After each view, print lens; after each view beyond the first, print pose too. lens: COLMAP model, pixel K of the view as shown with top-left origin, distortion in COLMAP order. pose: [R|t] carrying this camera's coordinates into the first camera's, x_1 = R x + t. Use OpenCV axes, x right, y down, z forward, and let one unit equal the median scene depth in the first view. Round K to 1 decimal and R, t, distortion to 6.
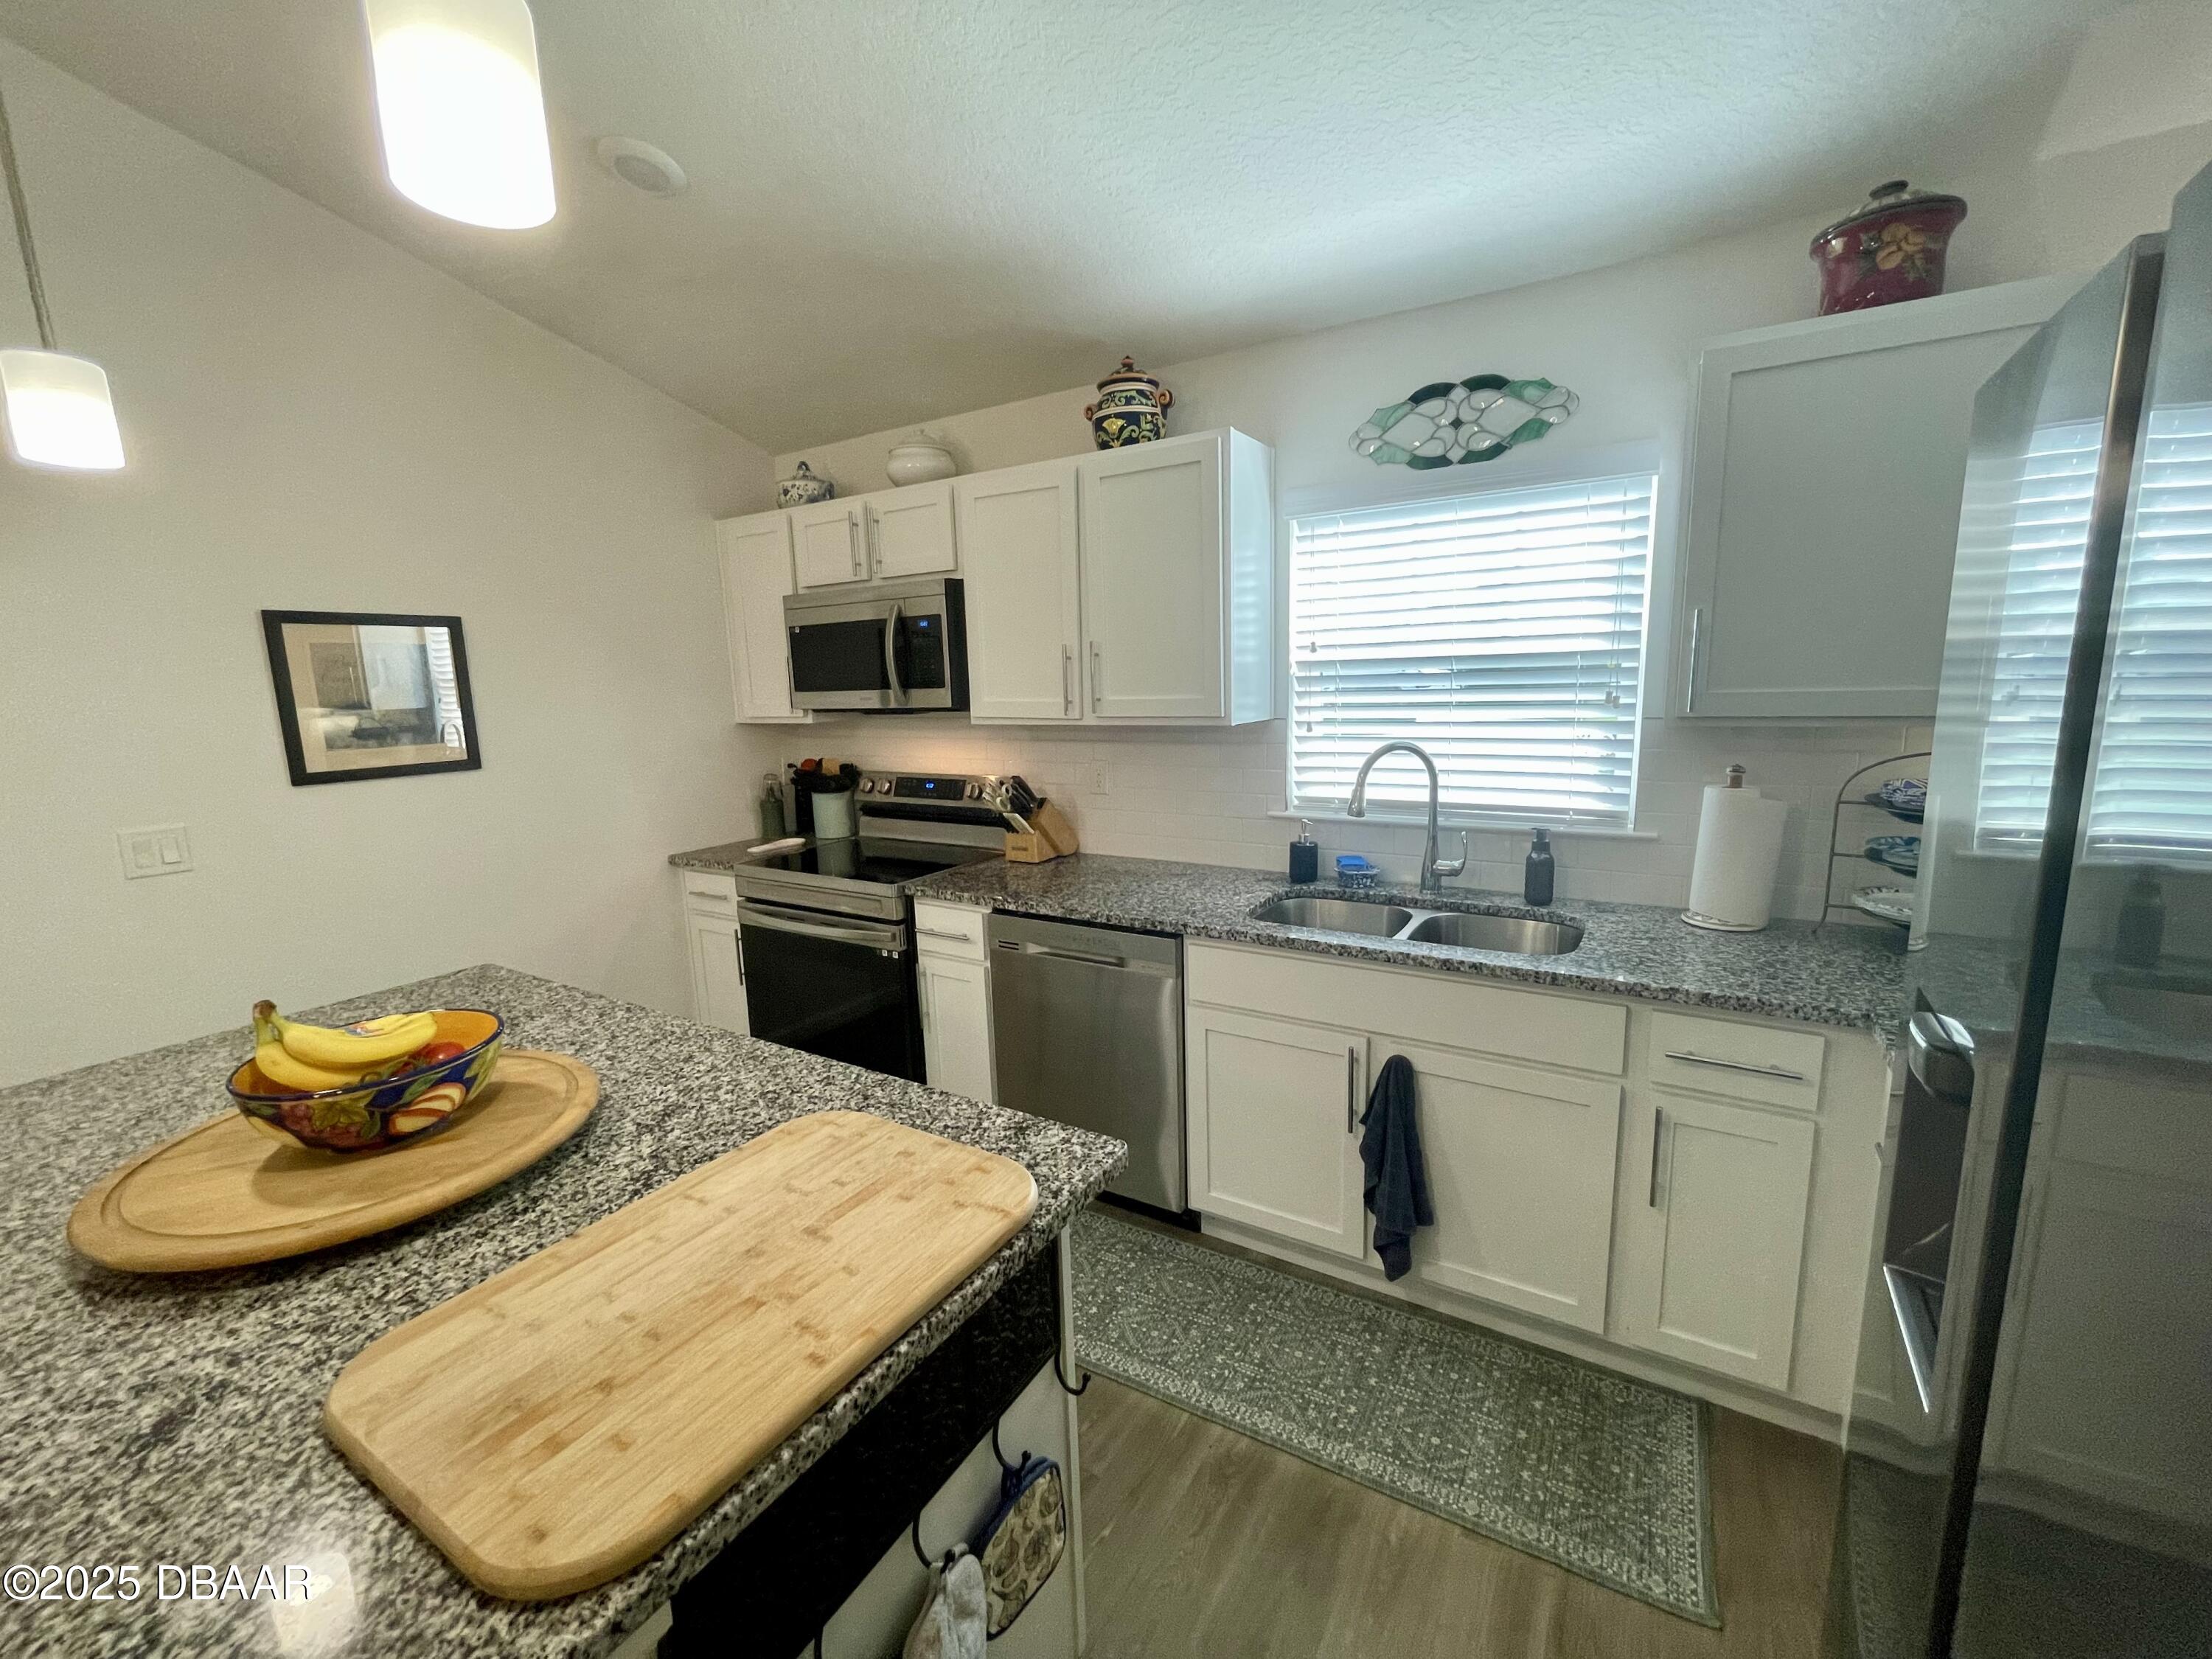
lens RADIAL K [[908.9, 0, 1105.7], [0, 908.9, 831.4], [0, 0, 1]] dist [-0.002064, -0.000219]
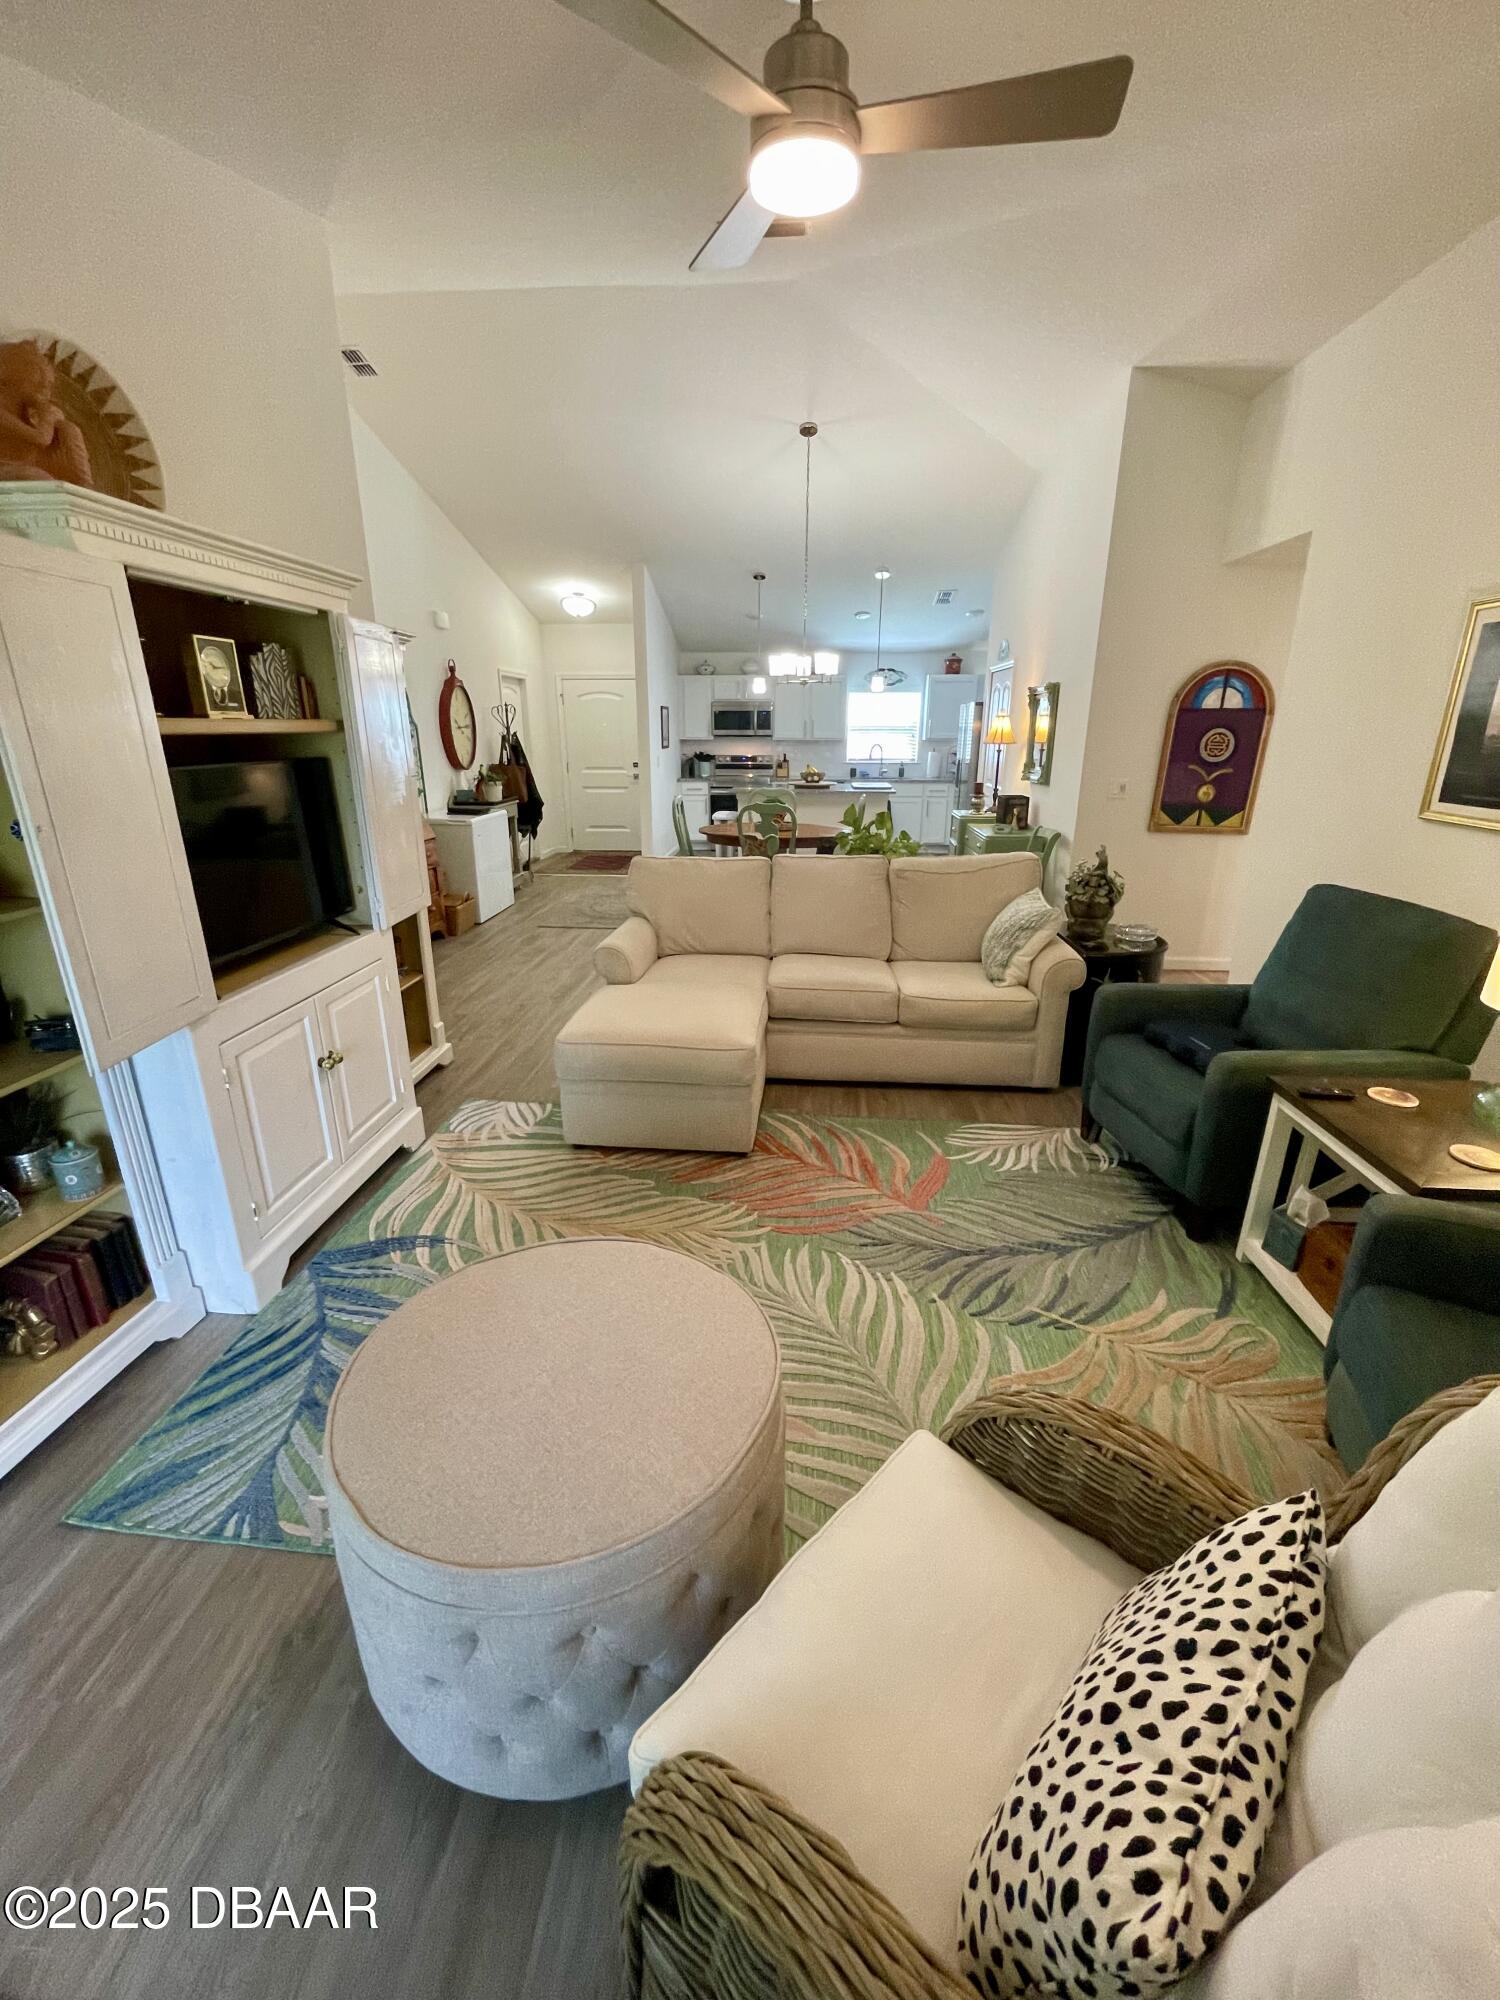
lens RADIAL K [[821.8, 0, 750.0], [0, 821.8, 1000.0], [0, 0, 1]] dist [-0.002064, -0.000219]
pose [[0.887025, -0.116600, 0.446756, -3.186400], [0.050834, 0.986368, 0.156504, 0.706280], [-0.458914, -0.116112, 0.880861, -3.621365]]
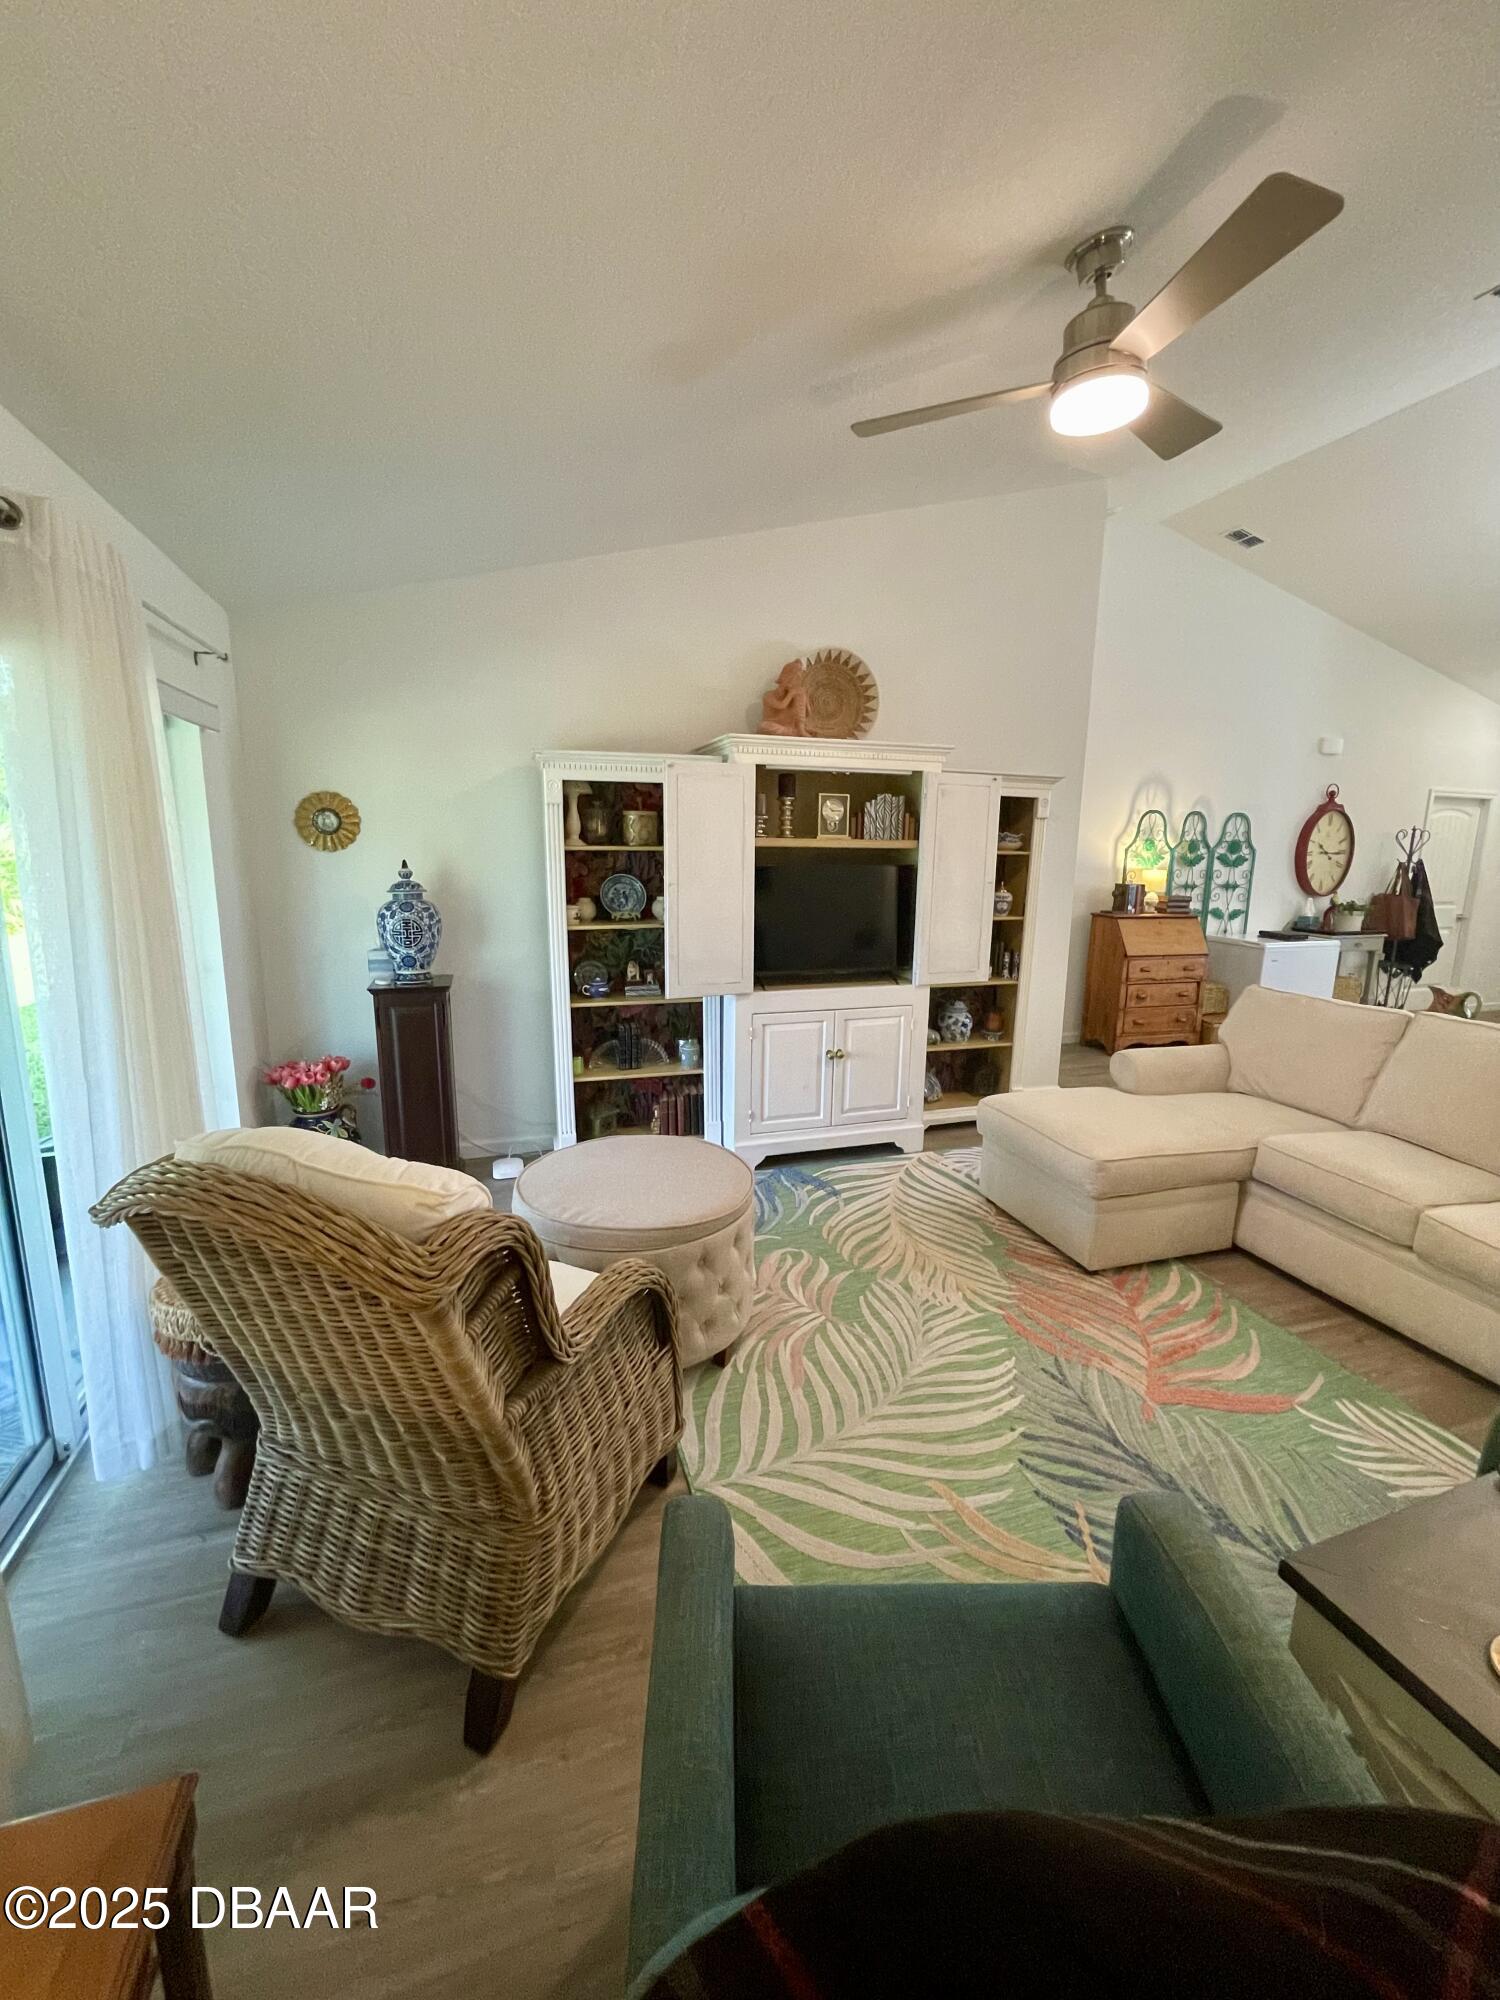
lens RADIAL K [[820.2, 0, 750.0], [0, 820.2, 1000.0], [0, 0, 1]] dist [-0.001335, -0.000102]
pose [[0.767275, 0.159354, -0.621204, -2.053897], [-0.144618, 0.986680, 0.074484, 0.723530], [0.624799, 0.032687, 0.780101, -3.887605]]
